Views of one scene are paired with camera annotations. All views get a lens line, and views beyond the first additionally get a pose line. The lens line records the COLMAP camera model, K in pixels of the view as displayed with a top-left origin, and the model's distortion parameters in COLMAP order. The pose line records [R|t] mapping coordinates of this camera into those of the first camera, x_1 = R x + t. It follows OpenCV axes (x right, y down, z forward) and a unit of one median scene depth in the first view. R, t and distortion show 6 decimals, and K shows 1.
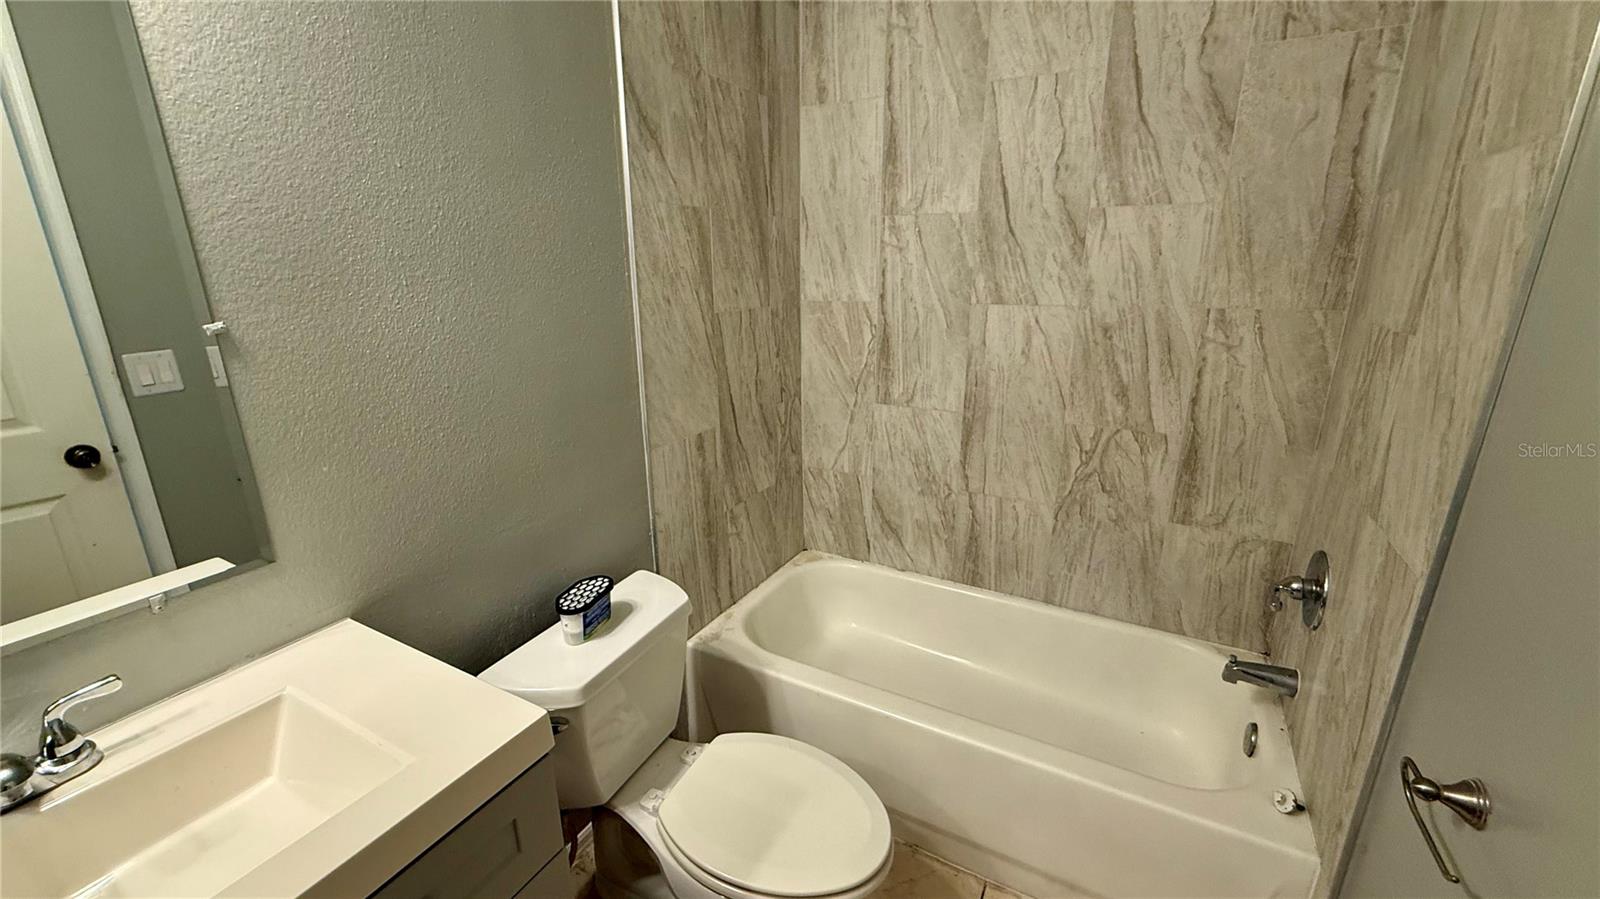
lens RADIAL K [[639.3, 0, 799.7], [0, 639.3, 449.1], [0, 0, 1]] dist [0.003032, 0.000879]
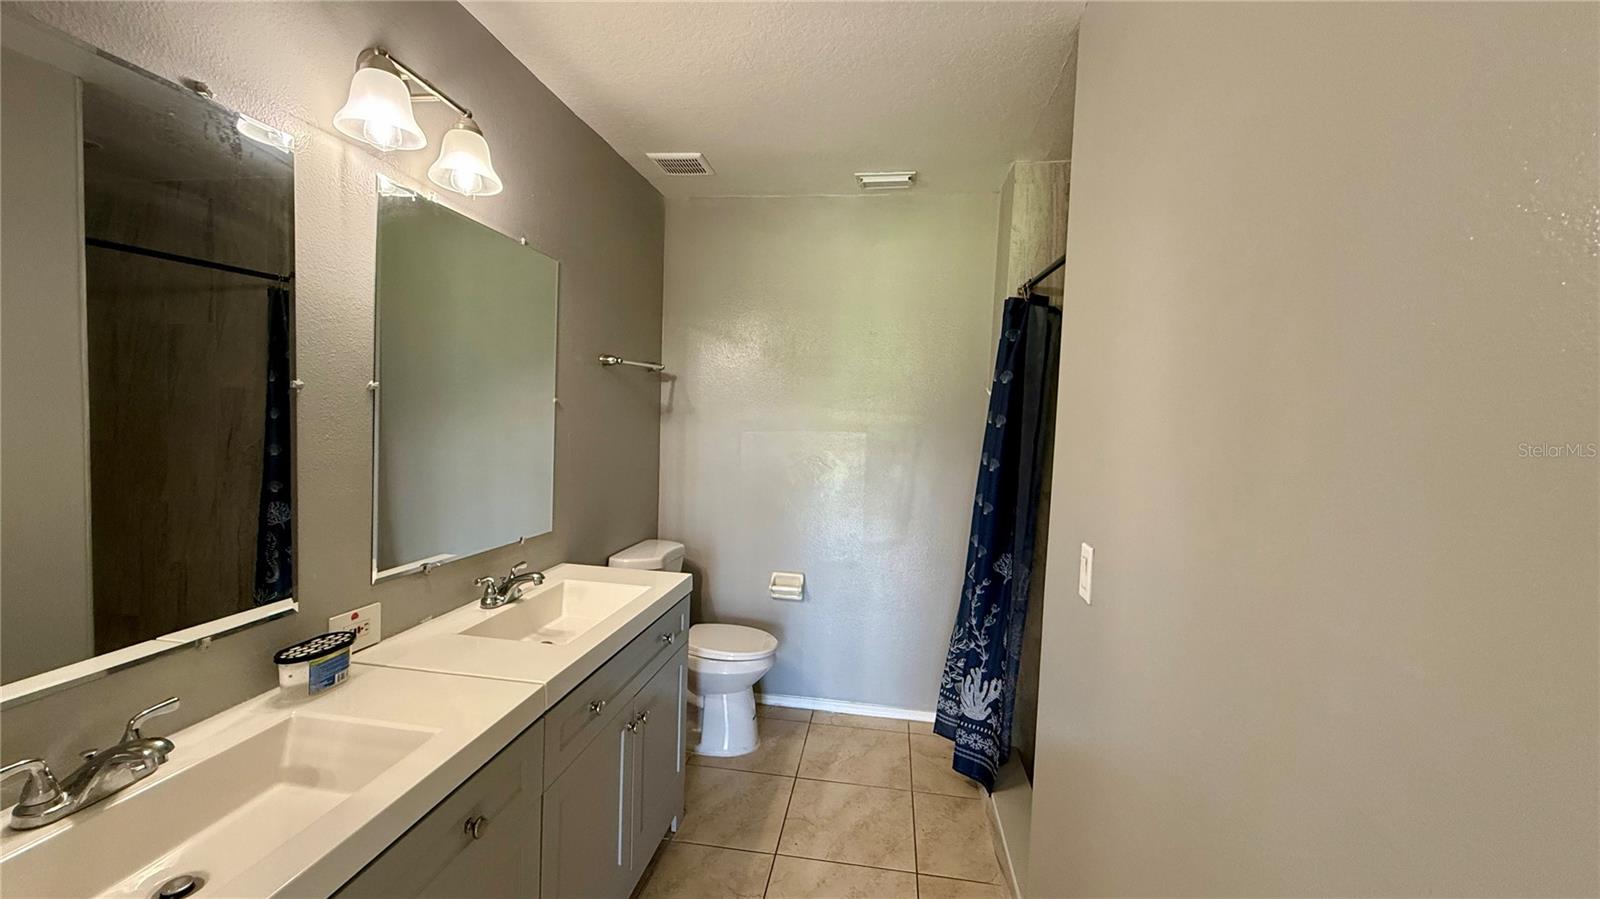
lens RADIAL K [[639.3, 0, 799.1], [0, 639.3, 449.1], [0, 0, 1]] dist [0.003032, 0.000879]
pose [[0.936585, 0.020866, 0.349820, -0.346787], [0.053971, 0.977728, -0.202817, 0.192990], [-0.346261, 0.208835, 0.914599, -0.743834]]
